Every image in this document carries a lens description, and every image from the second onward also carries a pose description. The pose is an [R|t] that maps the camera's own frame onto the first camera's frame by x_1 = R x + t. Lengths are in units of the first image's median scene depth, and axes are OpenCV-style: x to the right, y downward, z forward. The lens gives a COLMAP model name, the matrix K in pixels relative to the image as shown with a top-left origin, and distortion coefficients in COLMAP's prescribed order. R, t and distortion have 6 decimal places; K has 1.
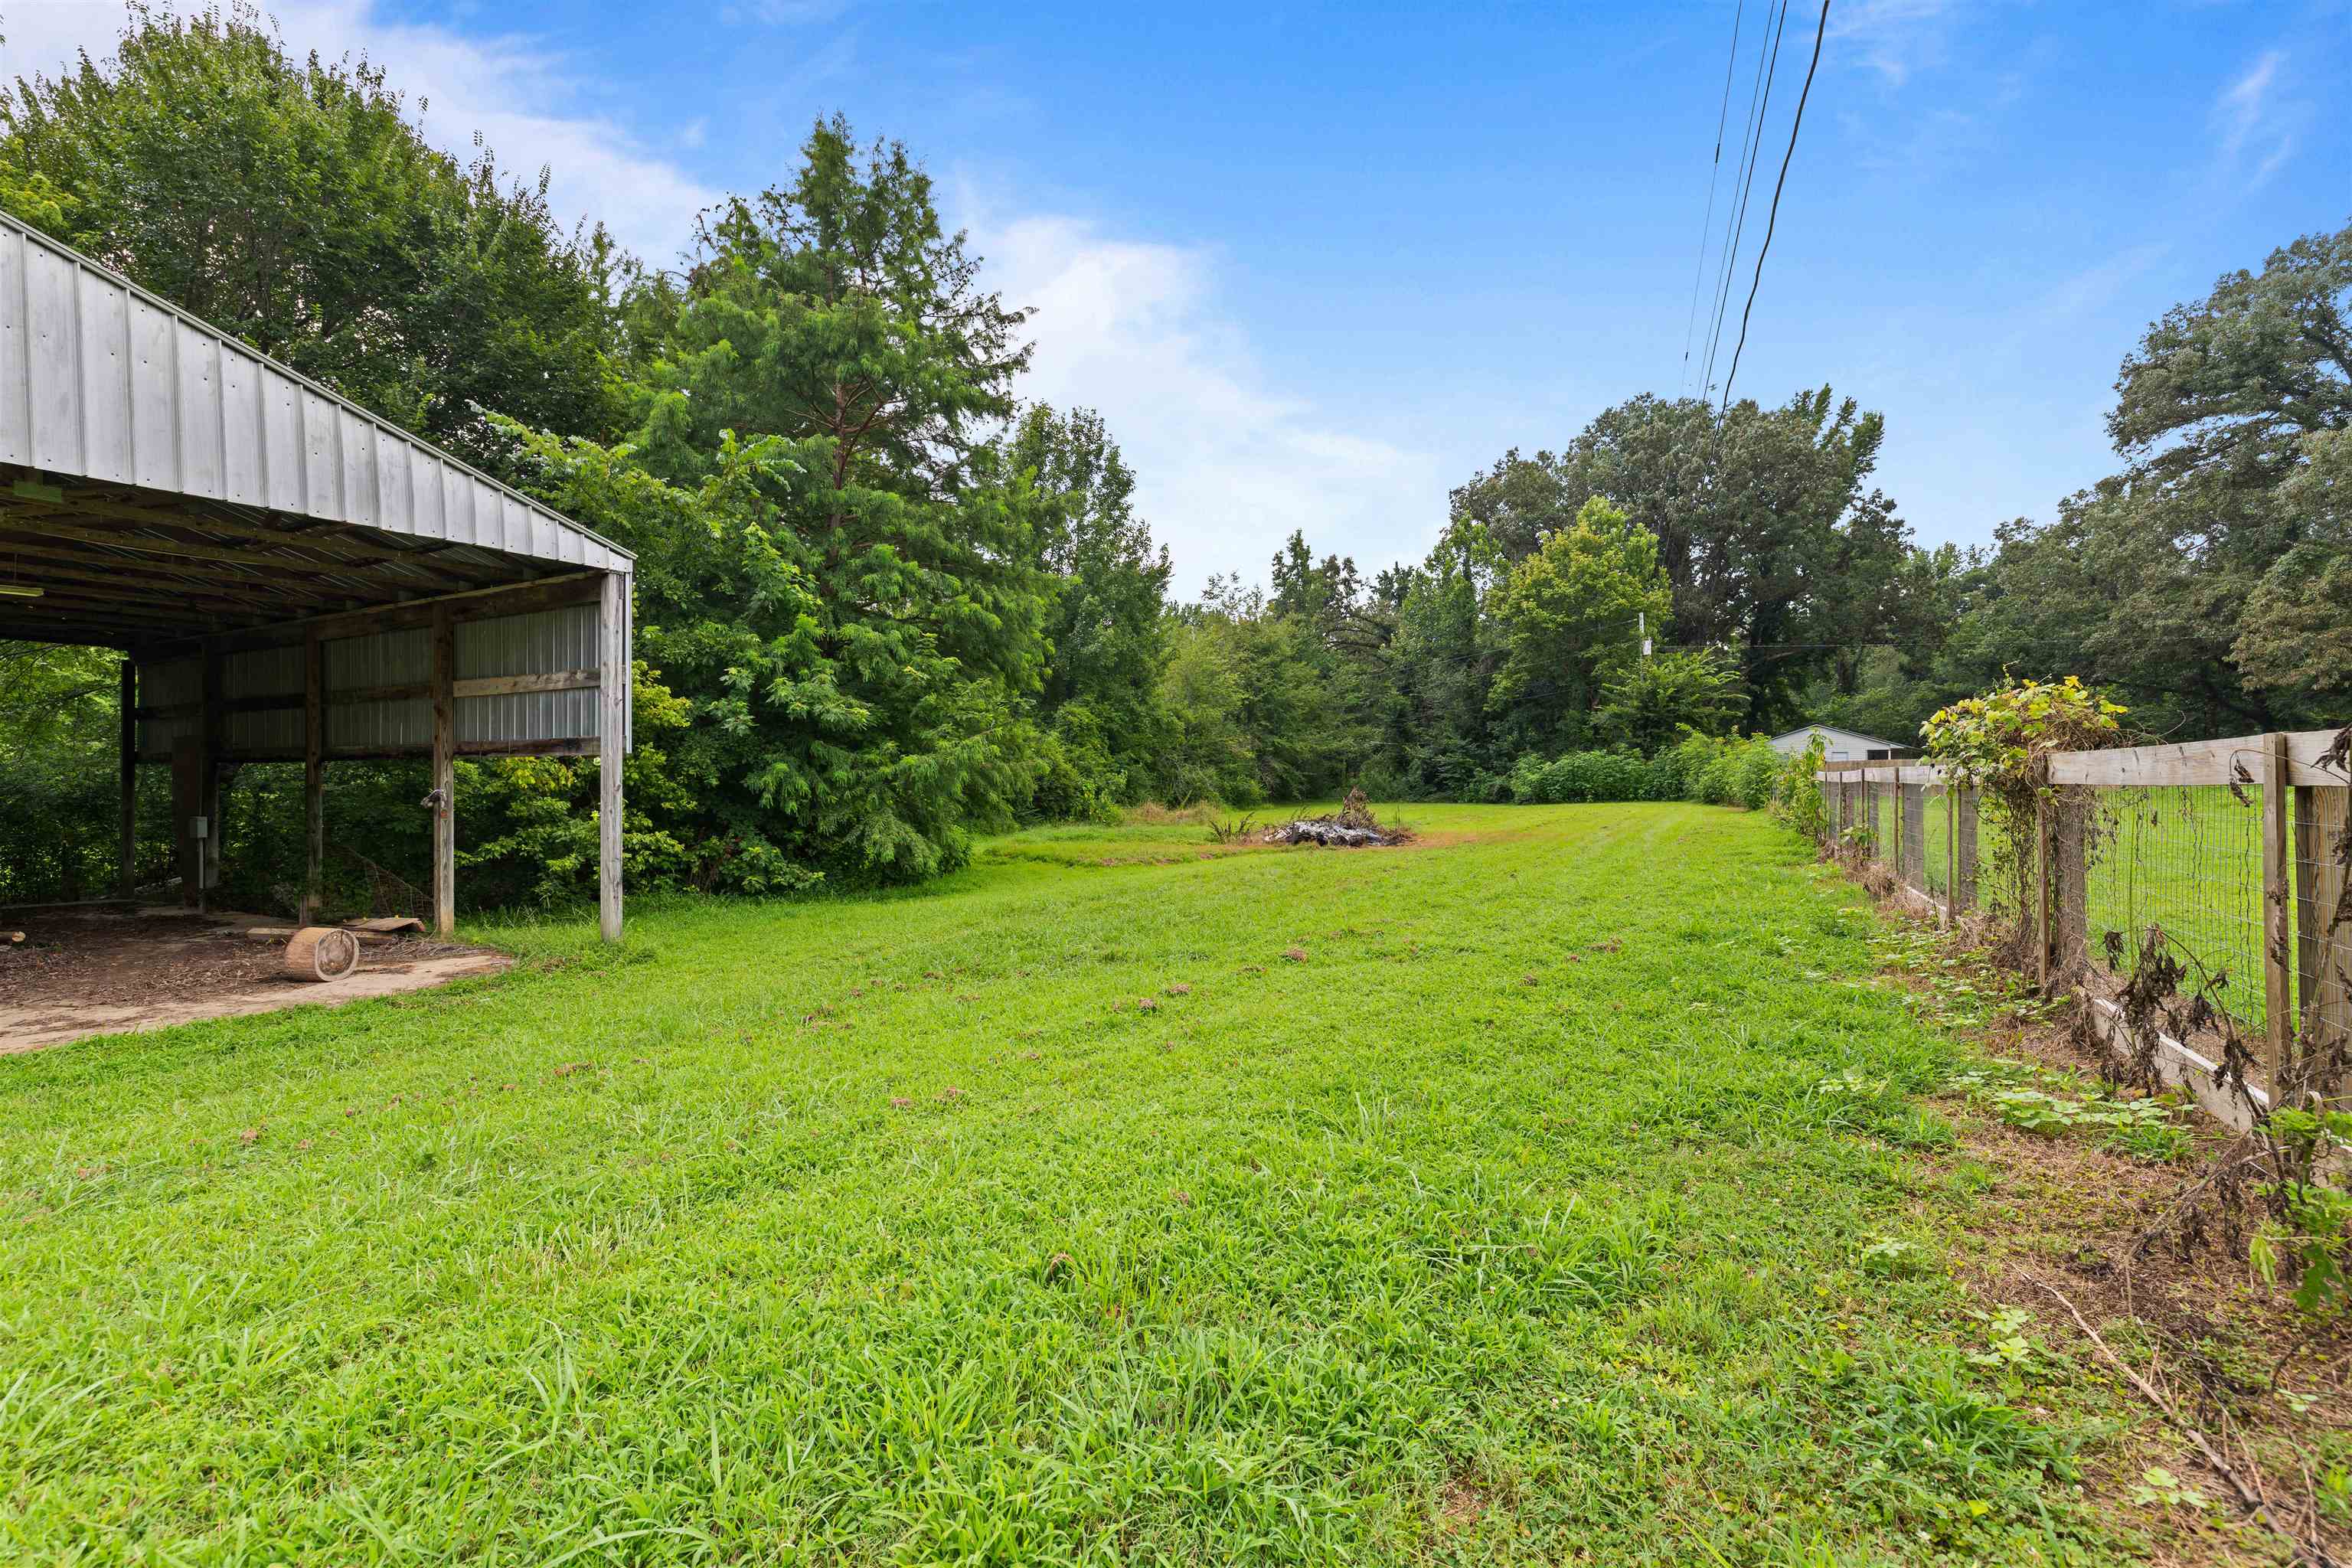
lens RADIAL K [[1021.0, 0, 1174.6], [0, 1021.0, 792.5], [0, 0, 1]] dist [0.002994, 0.000578]
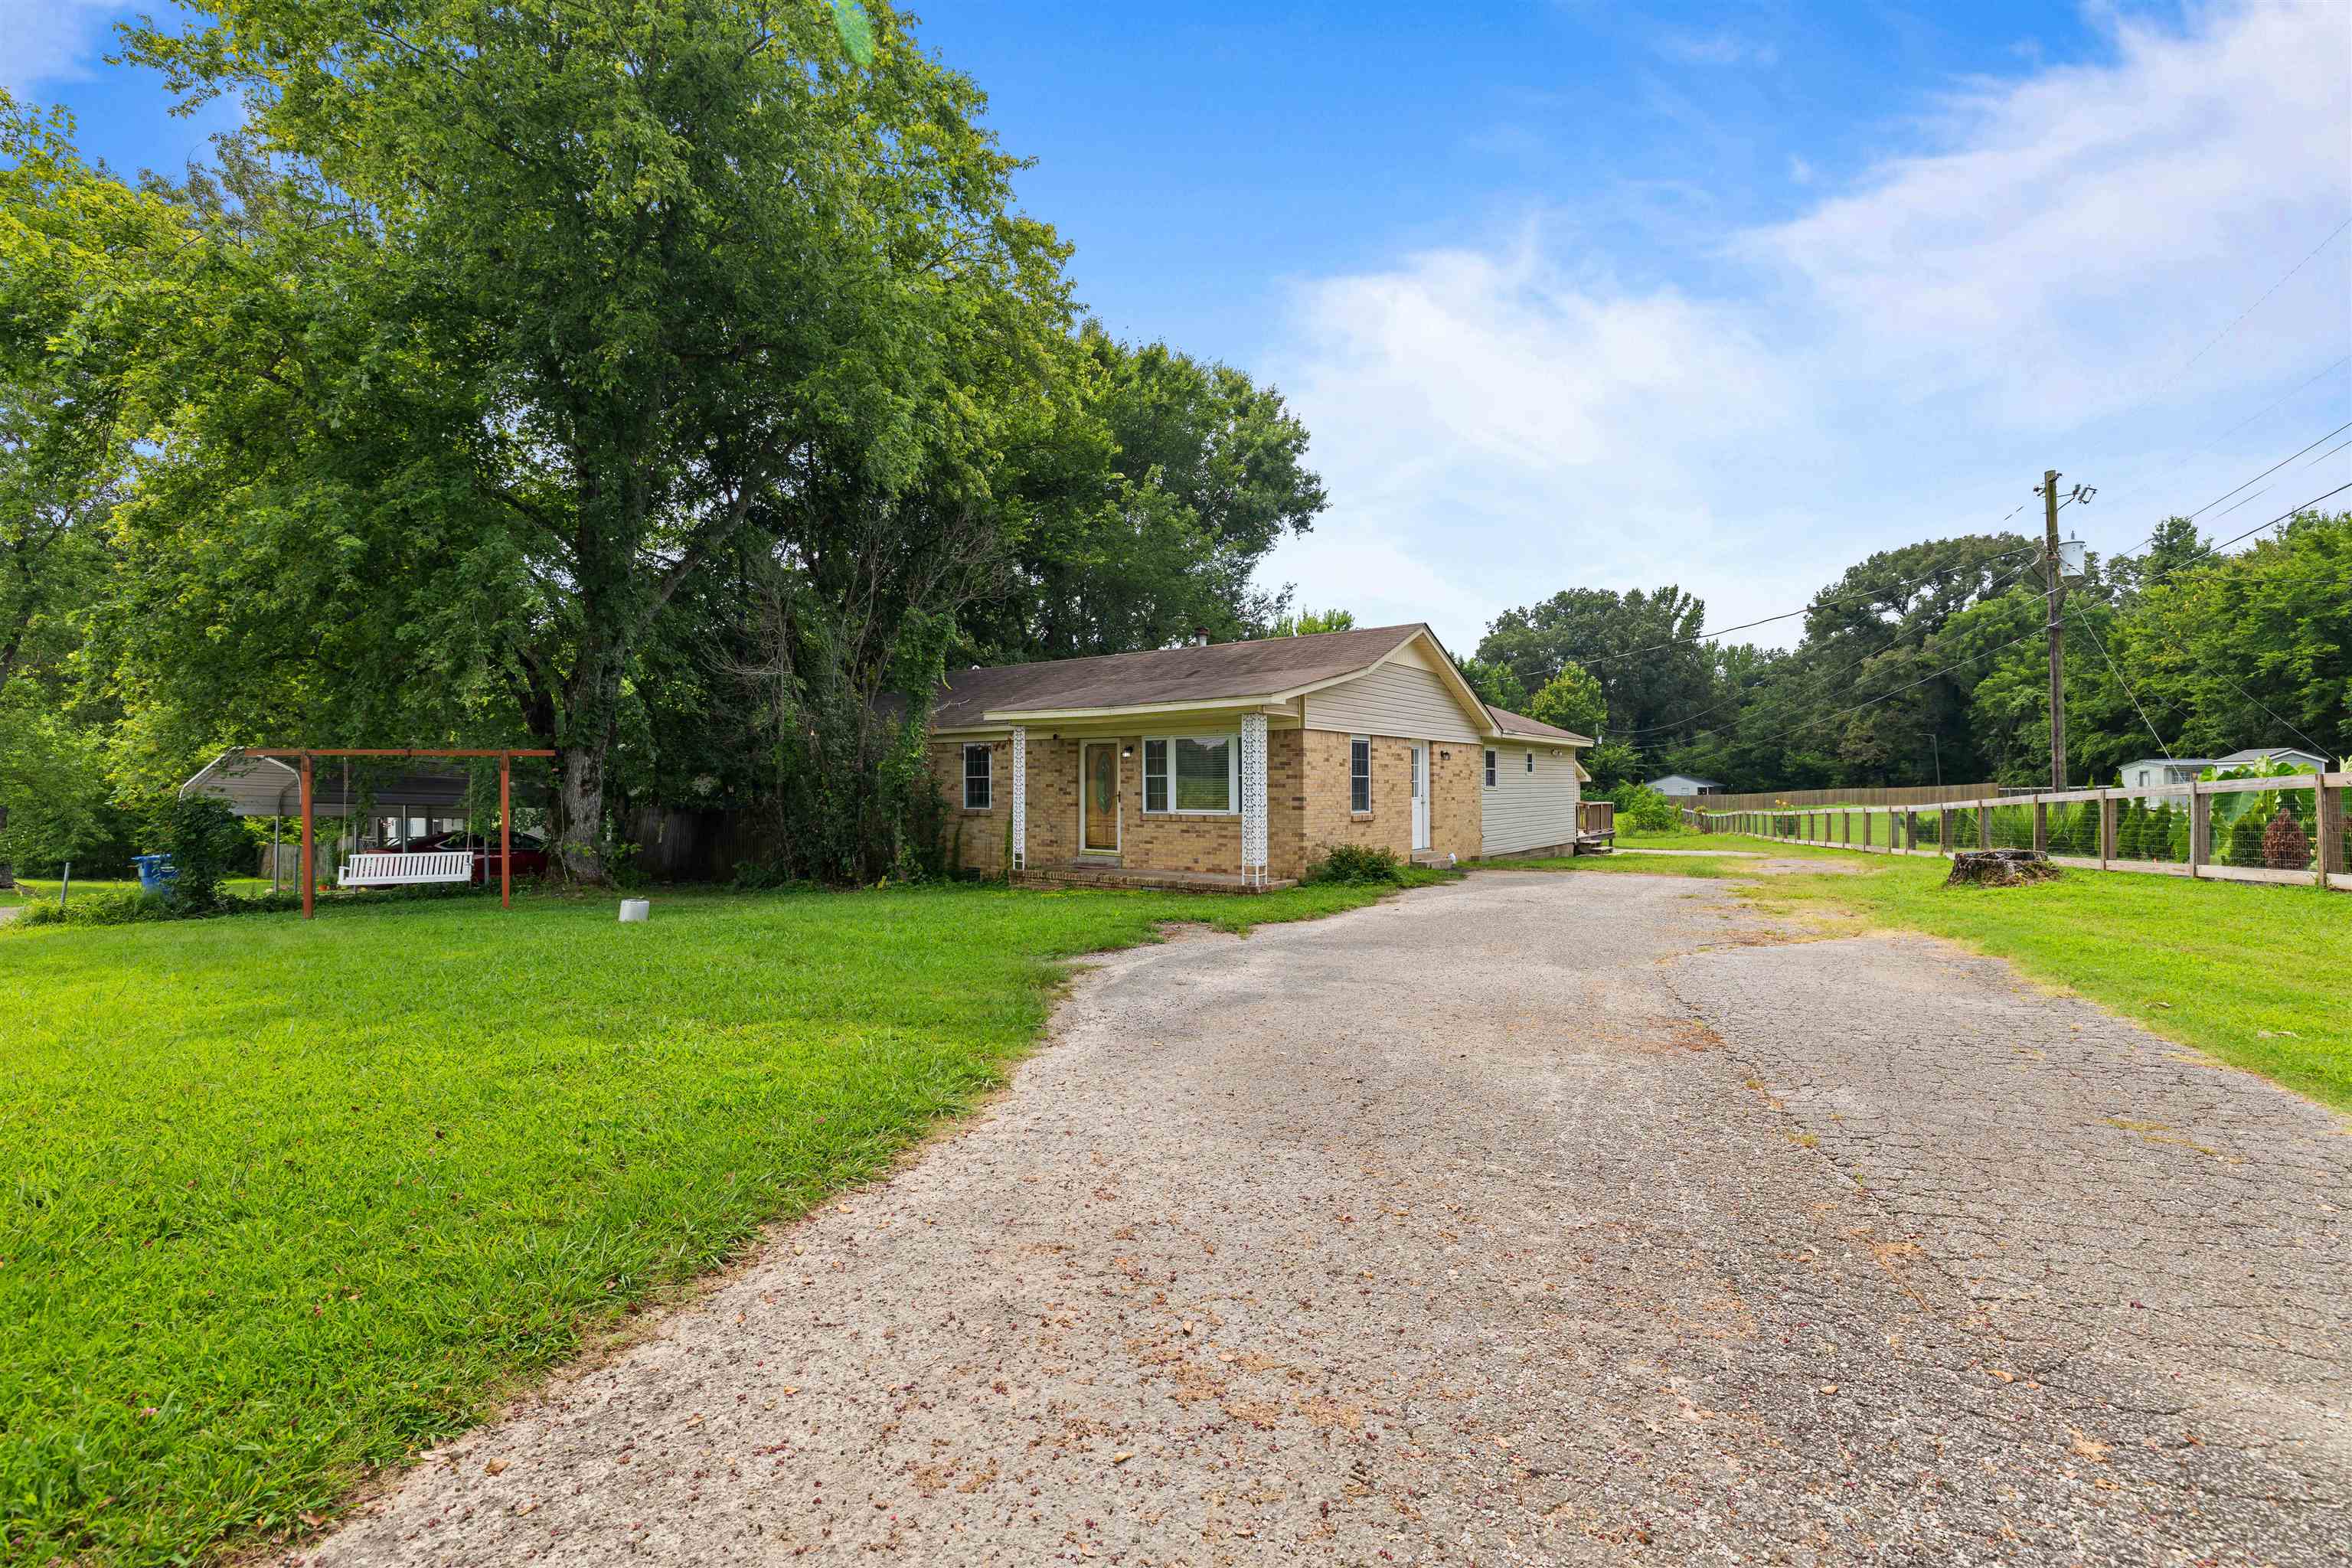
lens RADIAL K [[1021.0, 0, 1166.3], [0, 1021.0, 782.2], [0, 0, 1]] dist [0.002994, 0.000578]
pose [[0.994013, -0.011443, 0.108659, -0.546833], [0.012556, 0.999875, -0.009562, -0.038079], [-0.108536, 0.010870, 0.994033, -0.829911]]
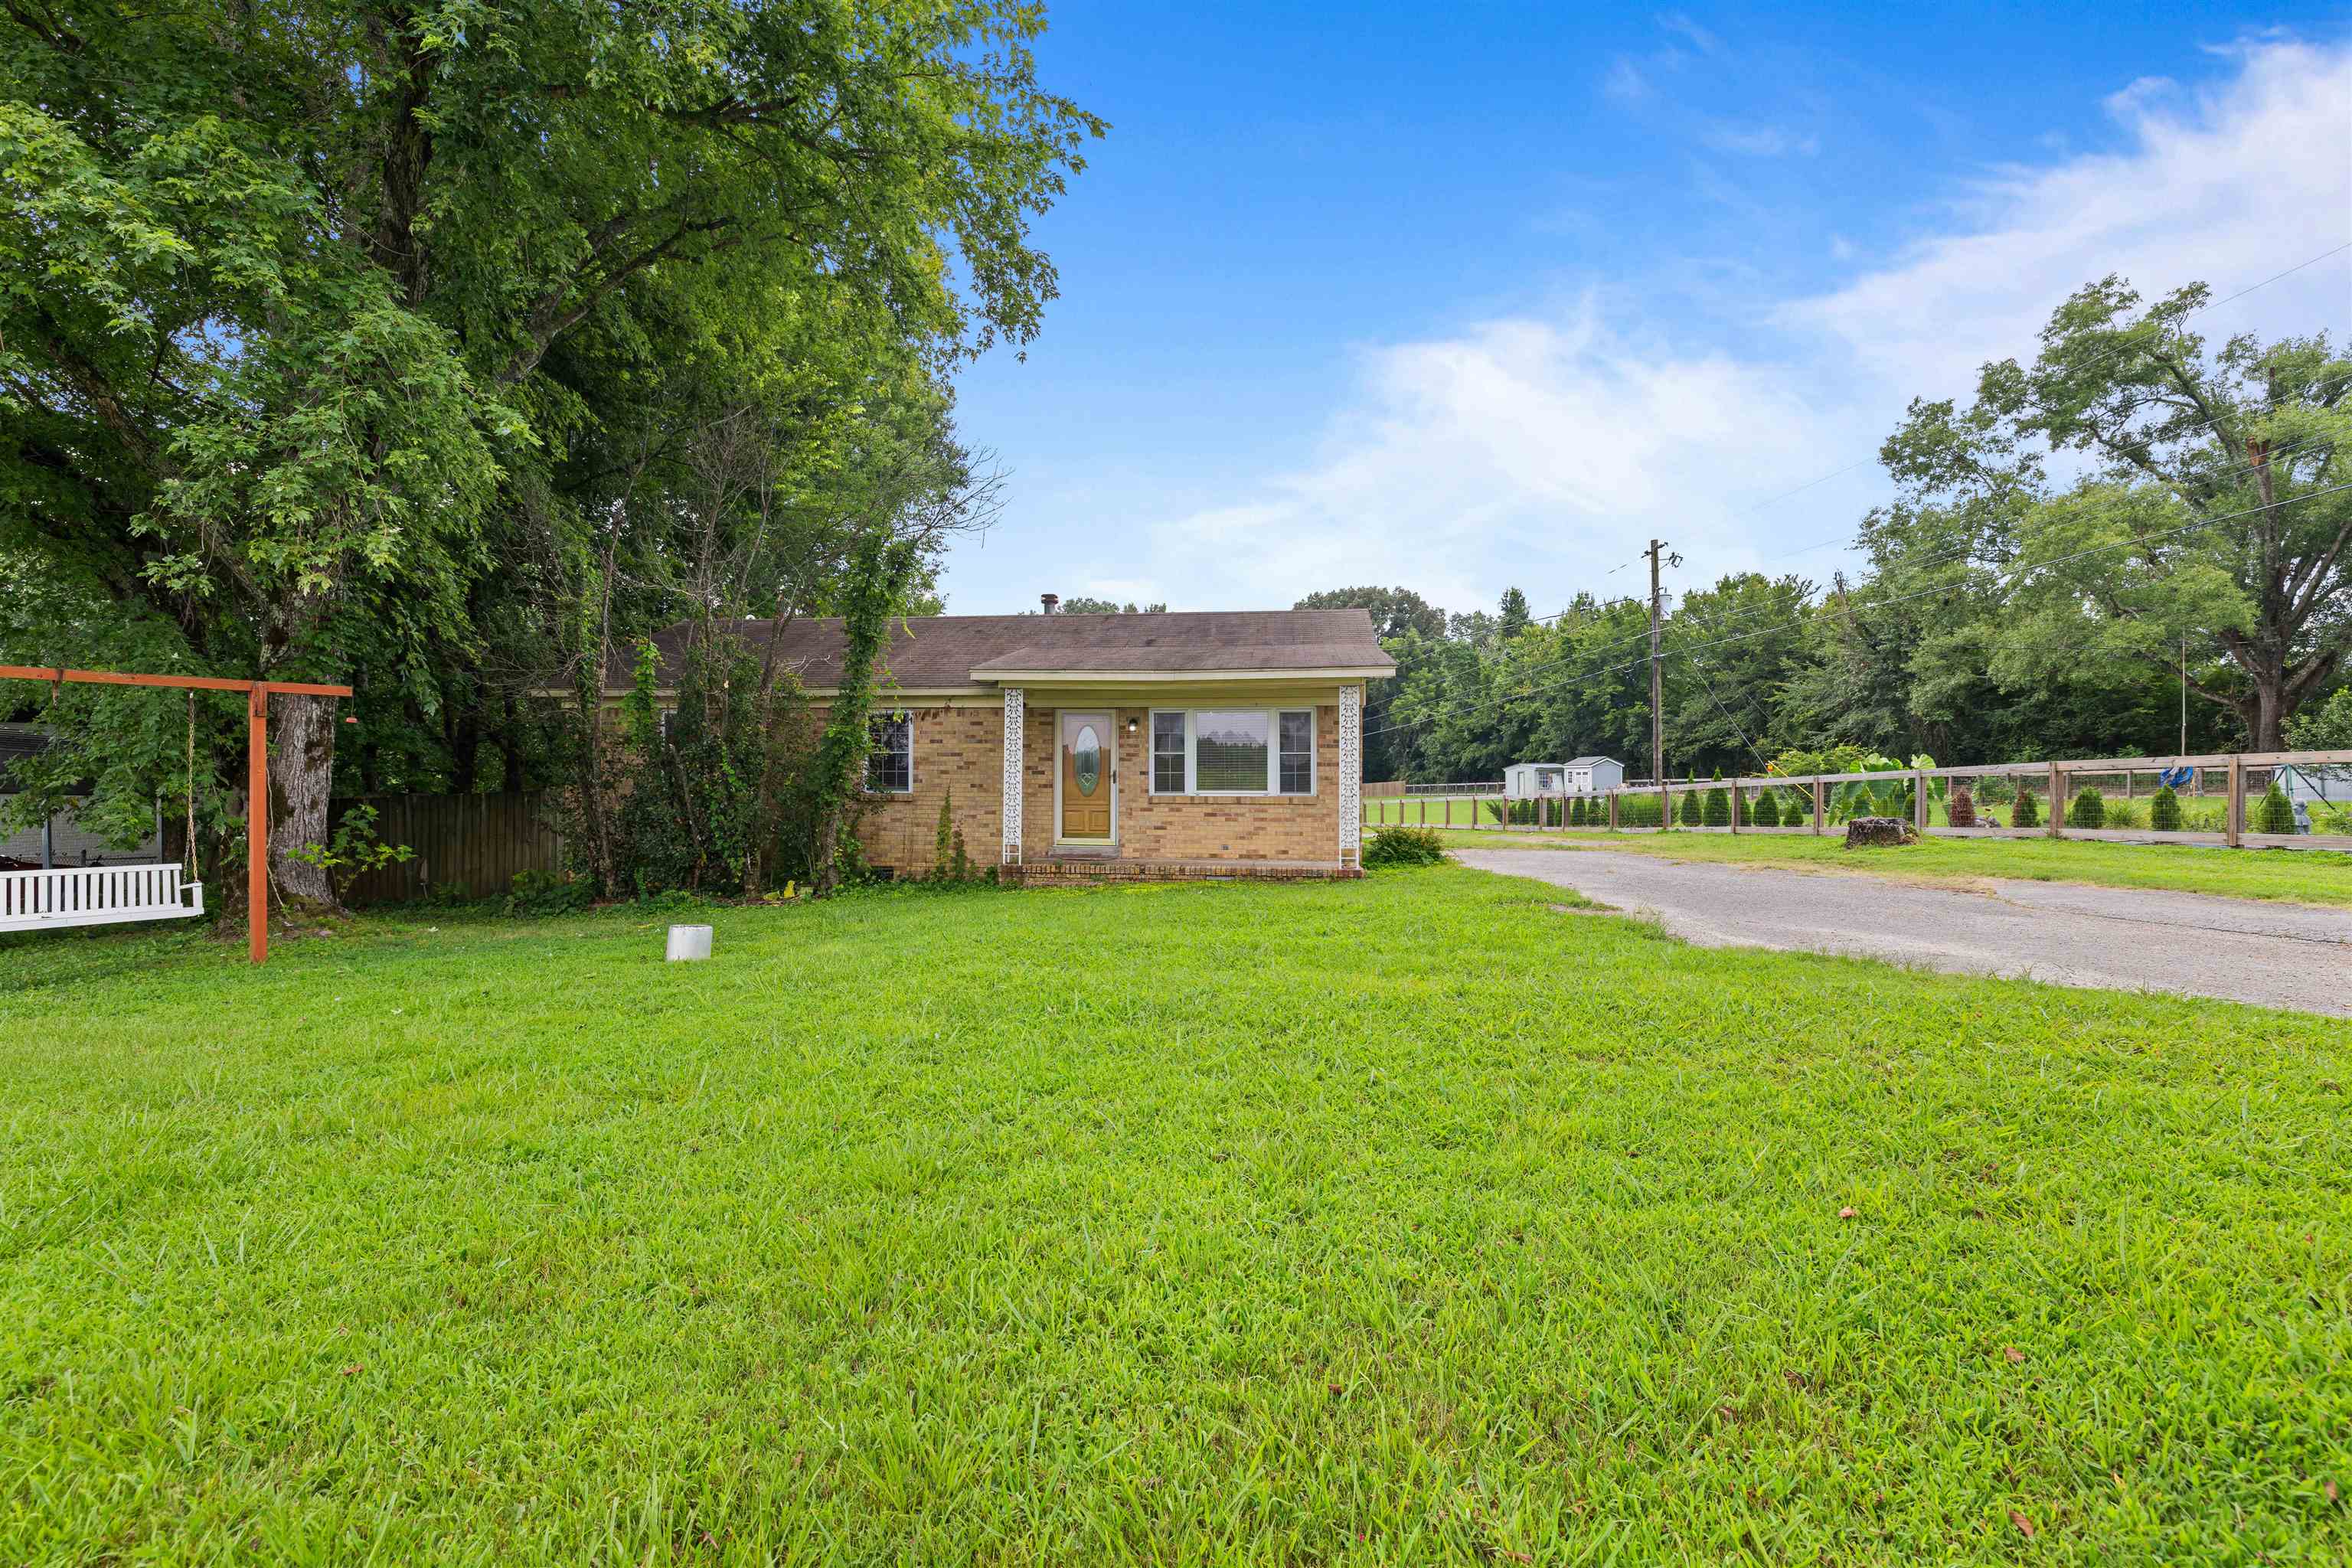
lens RADIAL K [[1021.0, 0, 1170.9], [0, 1021.0, 785.0], [0, 0, 1]] dist [0.002994, 0.000578]
pose [[0.802184, -0.007514, 0.597030, -0.665144], [0.008310, 0.999964, 0.001420, -0.035174], [-0.597019, 0.003822, 0.802218, -0.751854]]
